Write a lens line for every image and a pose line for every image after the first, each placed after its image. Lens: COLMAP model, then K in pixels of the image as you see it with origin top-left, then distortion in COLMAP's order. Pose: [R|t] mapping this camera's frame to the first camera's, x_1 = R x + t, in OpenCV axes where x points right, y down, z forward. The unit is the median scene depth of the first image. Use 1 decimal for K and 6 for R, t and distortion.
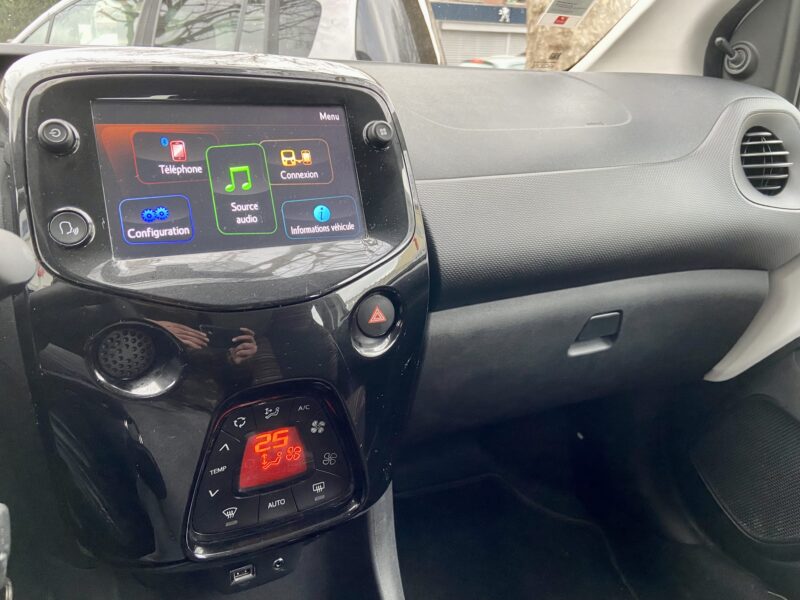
lens RADIAL K [[598.3, 0, 400.6], [0, 598.3, 298.9], [0, 0, 1]] dist [0.068843, -0.095417]
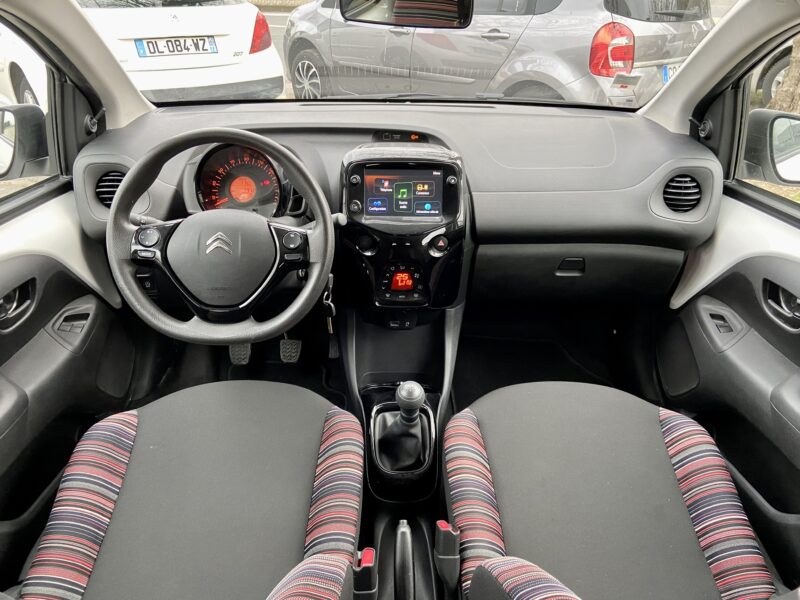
lens RADIAL K [[616.9, 0, 406.2], [0, 616.9, 299.9], [0, 0, 1]] dist [0.040814, -0.009246]
pose [[0.907401, 0.197052, -0.371207, 0.726526], [-0.136650, 0.973608, 0.182795, -0.170451], [0.397430, -0.115143, 0.910380, -1.379614]]
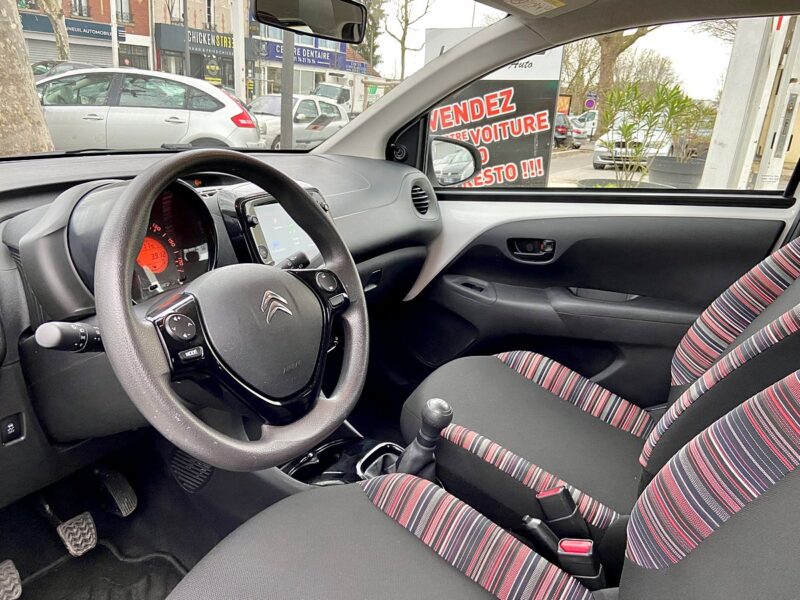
lens RADIAL K [[598.3, 0, 396.7], [0, 598.3, 299.6], [0, 0, 1]] dist [0.068843, -0.095417]
pose [[0.815151, -0.142425, 0.561465, -1.017026], [0.146678, 0.988462, 0.037788, 0.067963], [-0.560369, 0.051552, 0.826637, -1.049148]]
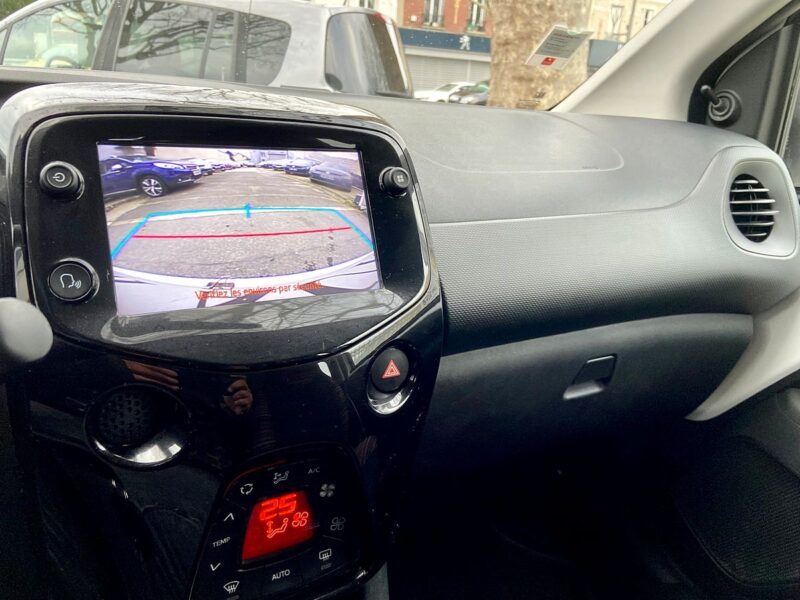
lens RADIAL K [[598.3, 0, 399.7], [0, 598.3, 294.6], [0, 0, 1]] dist [0.068843, -0.095417]
pose [[0.997465, 0.017300, 0.069030, -0.068906], [-0.014664, 0.999151, -0.038503, -0.040652], [-0.069637, 0.037393, 0.996871, 0.034564]]
